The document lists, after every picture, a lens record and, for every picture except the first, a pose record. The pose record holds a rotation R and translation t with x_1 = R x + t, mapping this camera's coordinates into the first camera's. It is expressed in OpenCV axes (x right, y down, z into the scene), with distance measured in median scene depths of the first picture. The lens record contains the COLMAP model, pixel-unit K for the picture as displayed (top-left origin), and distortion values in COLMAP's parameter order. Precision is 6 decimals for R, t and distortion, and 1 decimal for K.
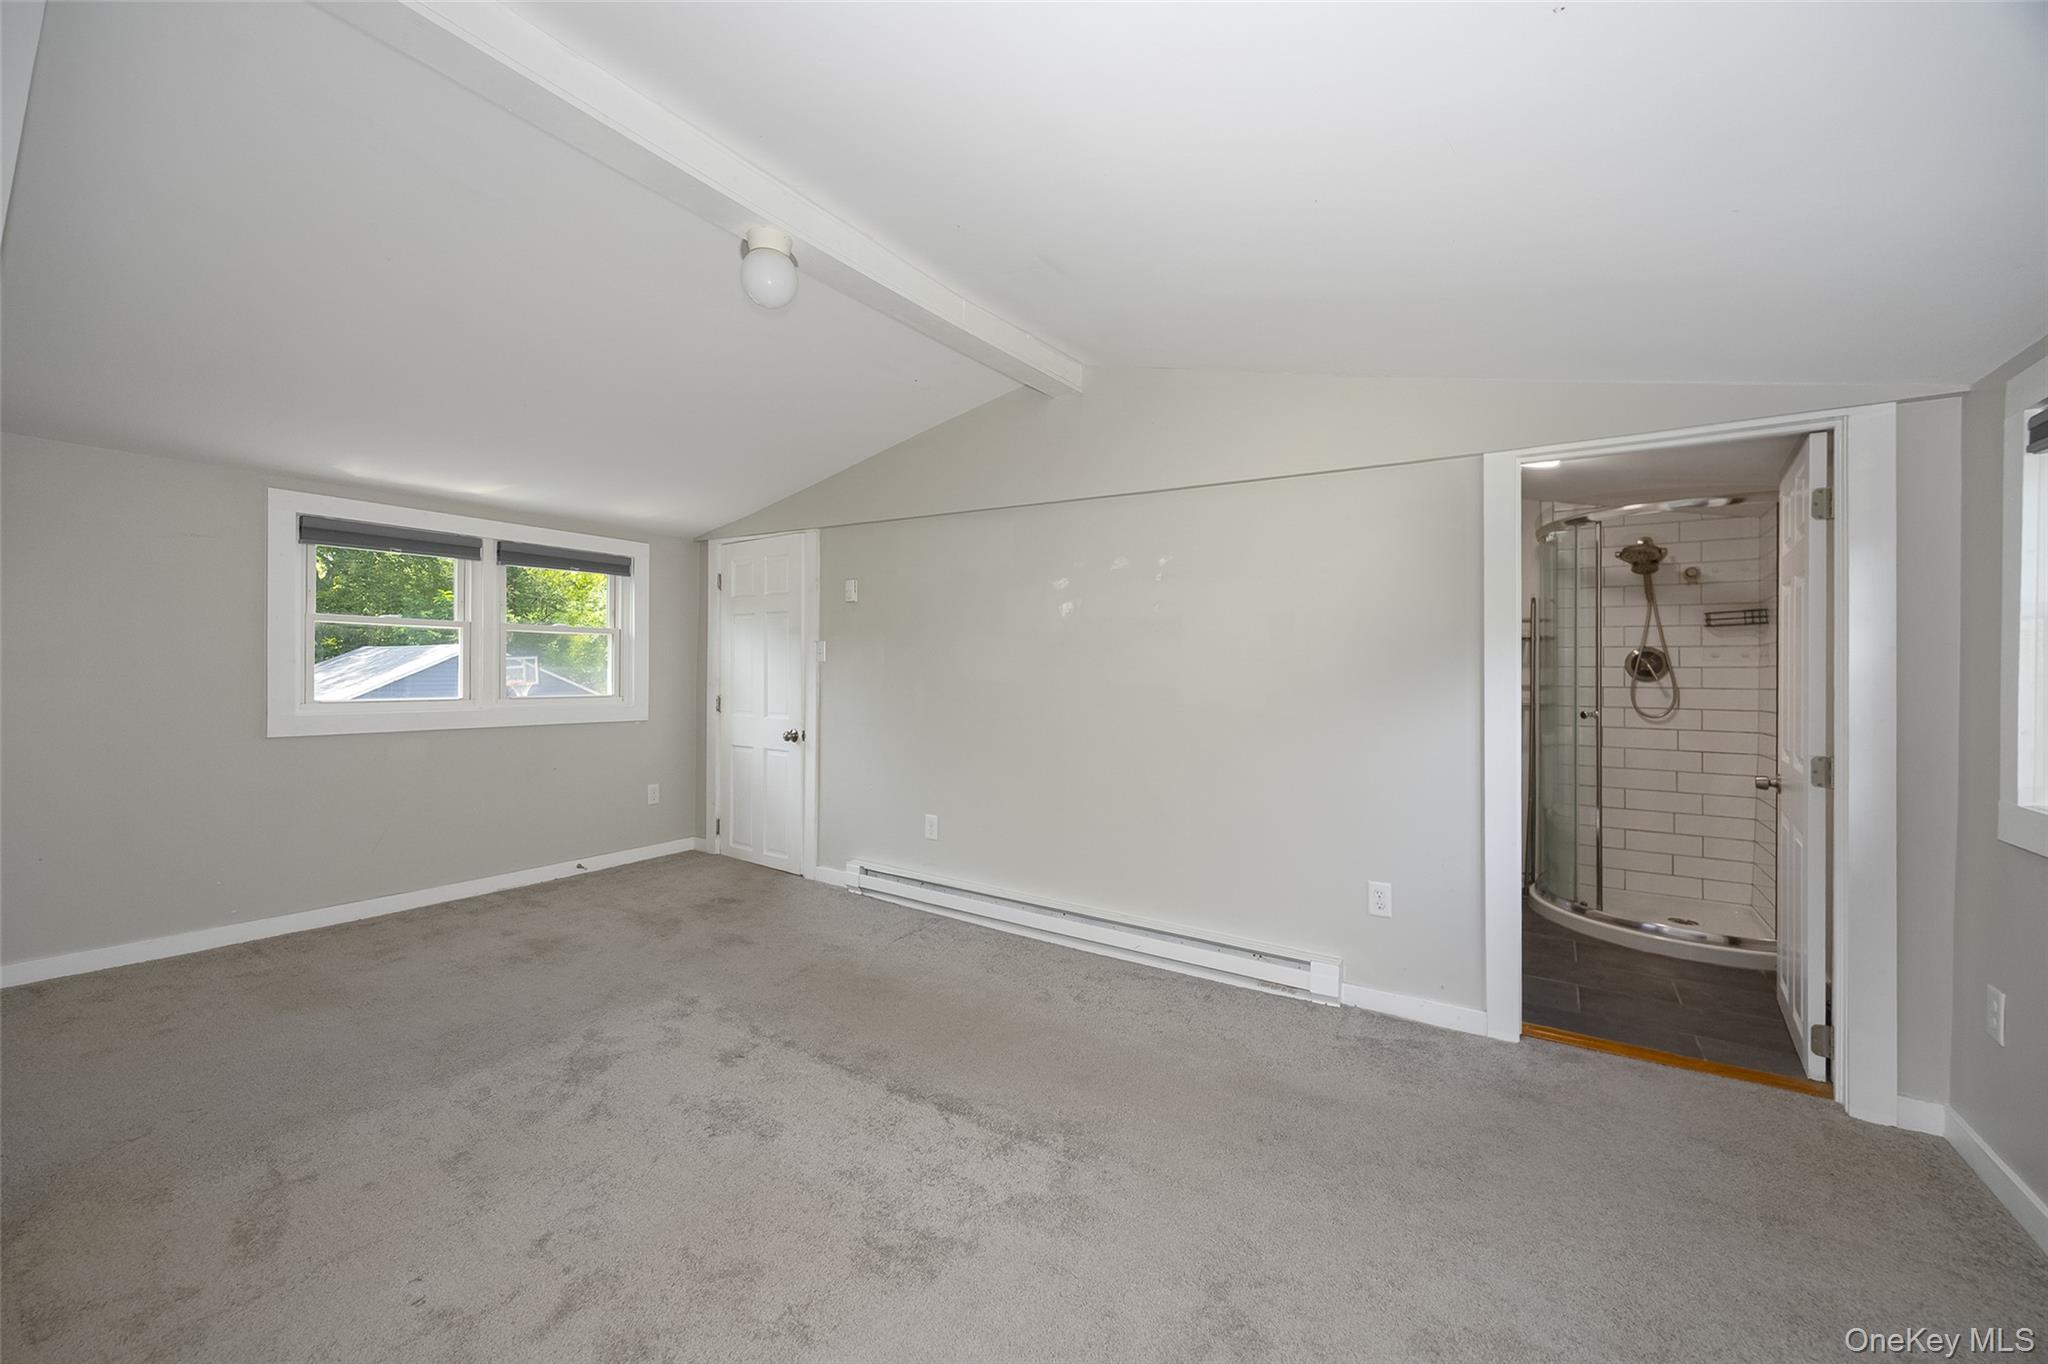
lens RADIAL K [[784.6, 0, 1013.2], [0, 784.6, 677.0], [0, 0, 1]] dist [-0.002377, 0.000289]
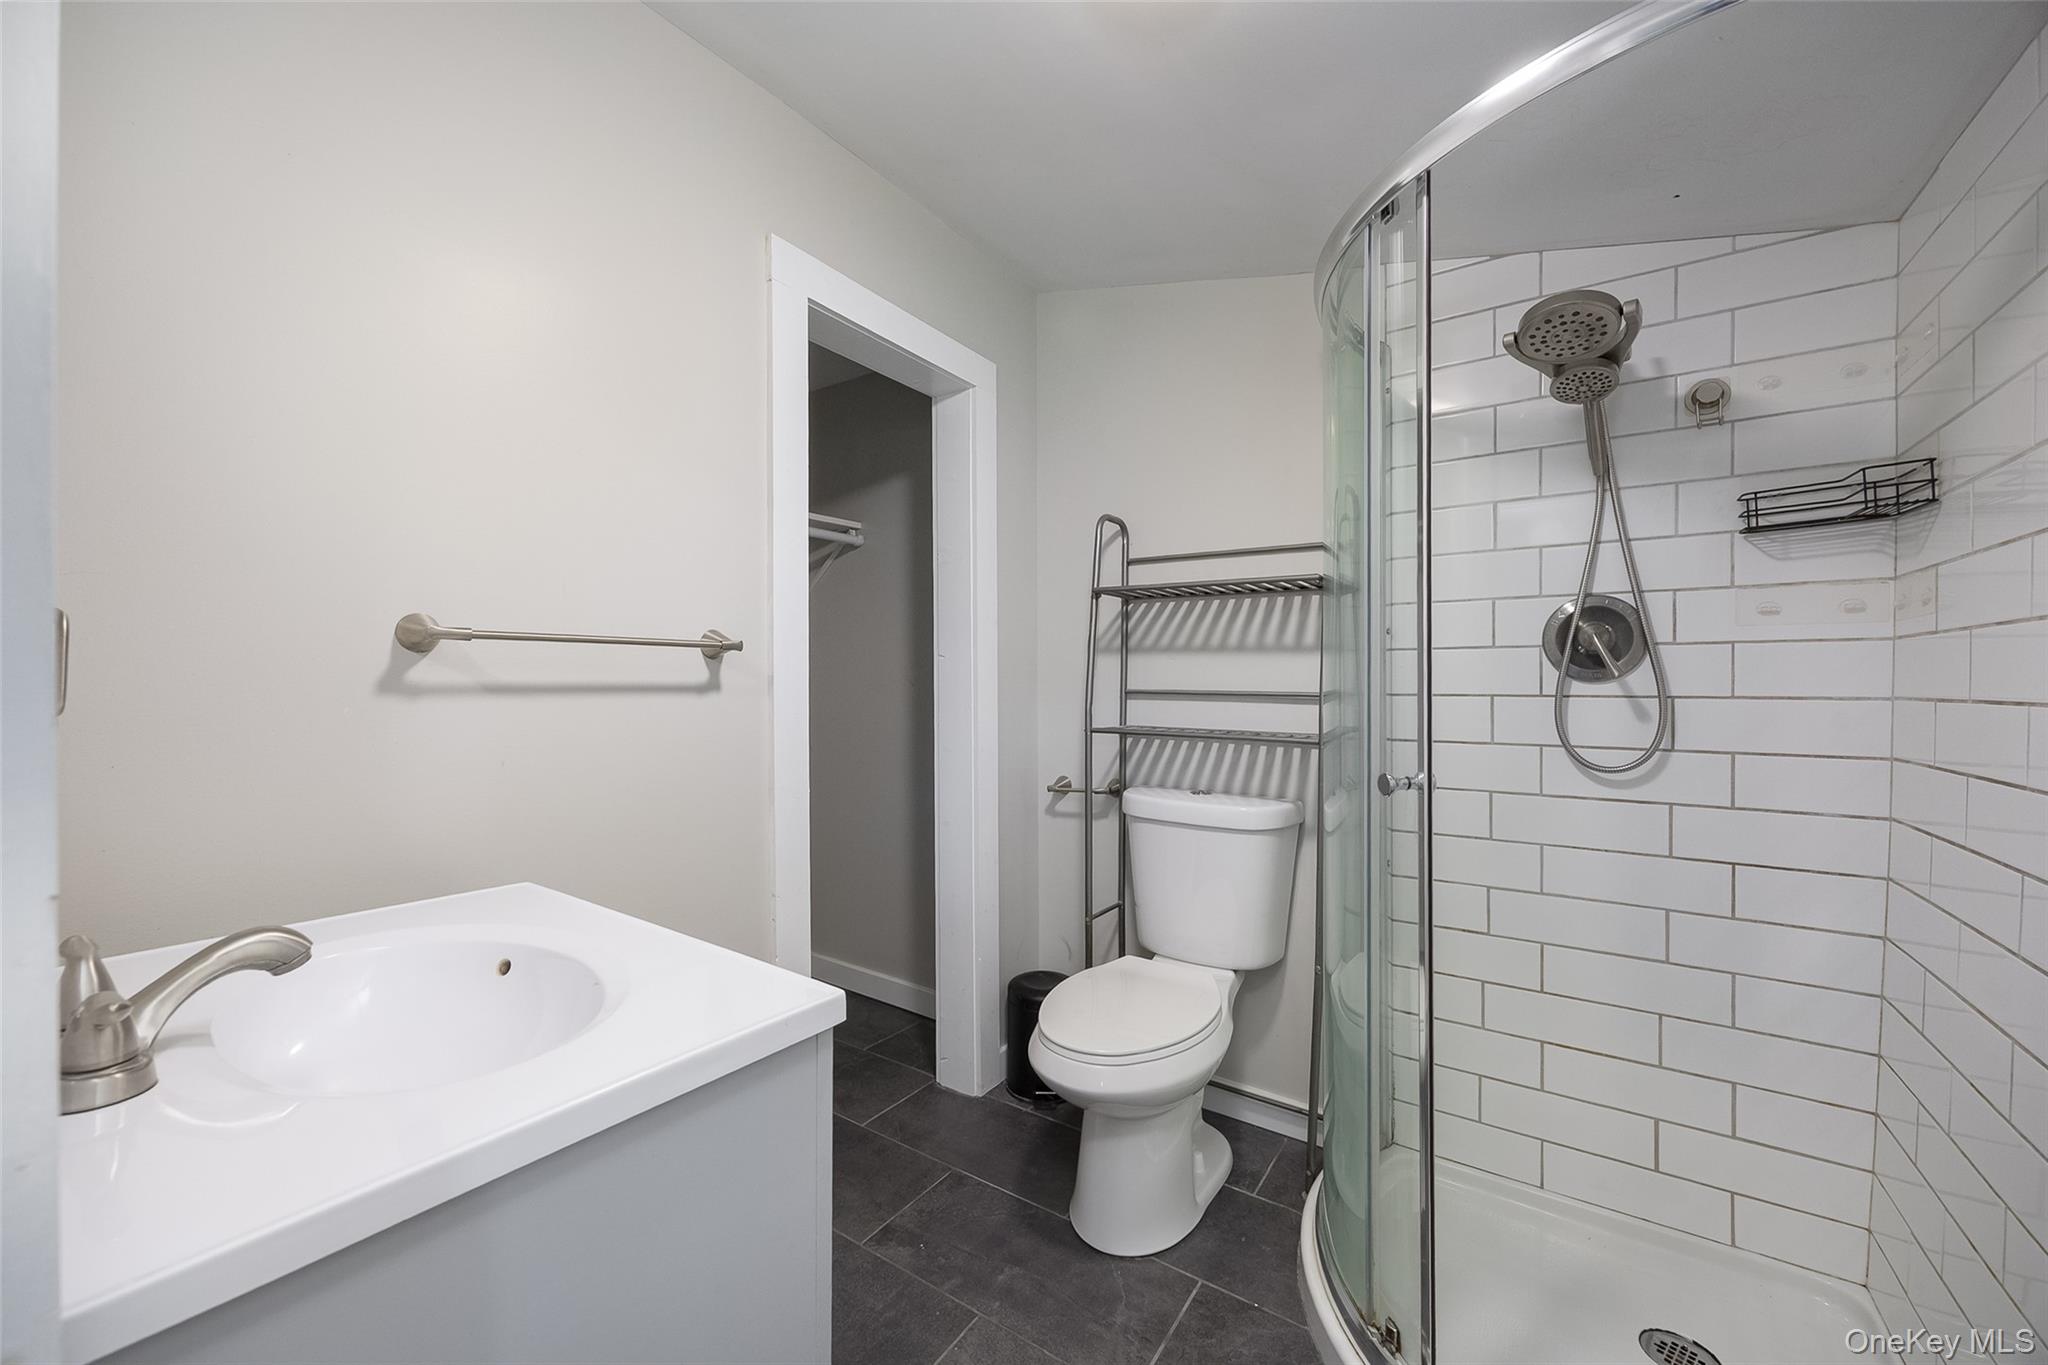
lens RADIAL K [[784.6, 0, 1024.2], [0, 784.6, 696.1], [0, 0, 1]] dist [-0.002377, 0.000289]
pose [[0.999999, -0.001257, 0.001026, 0.526437], [0.001249, 0.999975, 0.006999, 0.010521], [-0.001034, -0.006998, 0.999975, 0.610494]]
